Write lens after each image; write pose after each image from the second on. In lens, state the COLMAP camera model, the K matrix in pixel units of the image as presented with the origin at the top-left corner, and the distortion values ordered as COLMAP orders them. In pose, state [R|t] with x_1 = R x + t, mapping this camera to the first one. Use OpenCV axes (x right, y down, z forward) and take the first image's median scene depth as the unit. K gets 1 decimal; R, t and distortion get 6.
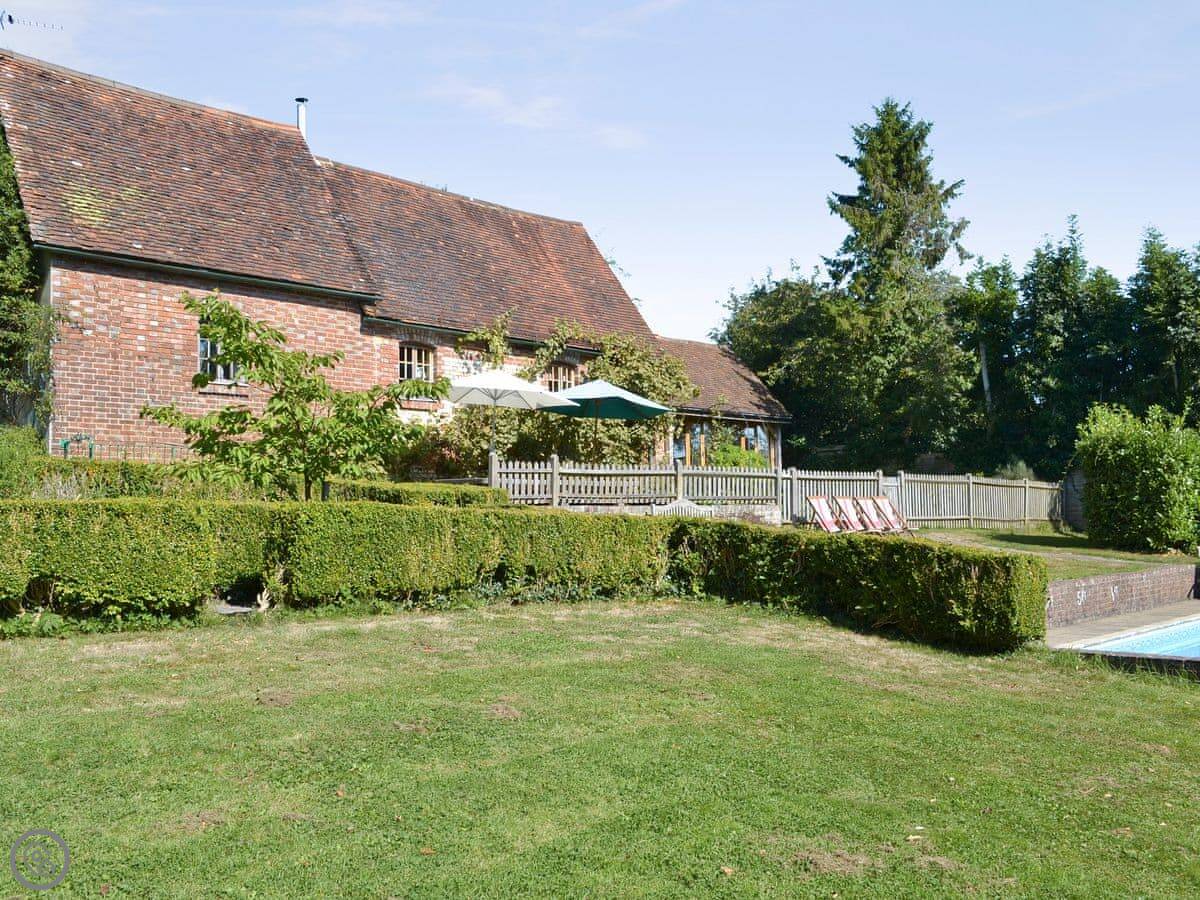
lens RADIAL K [[1072.1, 0, 600.1], [0, 1072.1, 529.5], [0, 0, 1]] dist [-0.016782, -0.002869]
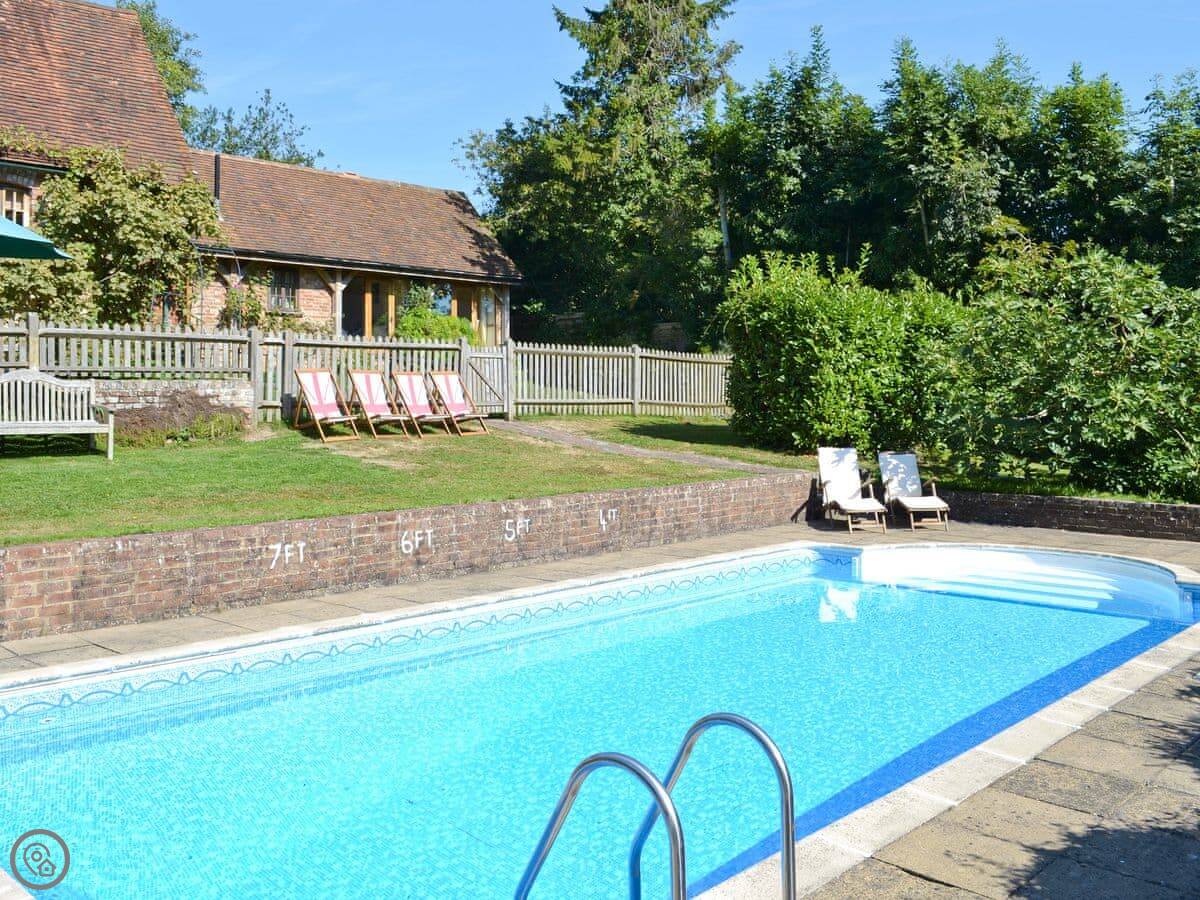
lens RADIAL K [[1062.7, 0, 596.1], [0, 1062.7, 484.0], [0, 0, 1]] dist [-0.054046, -0.017139]
pose [[0.999296, 0.012753, 0.035292, 0.292231], [-0.015290, 0.997246, 0.072572, -0.006807], [-0.034269, -0.073061, 0.996739, 0.223870]]
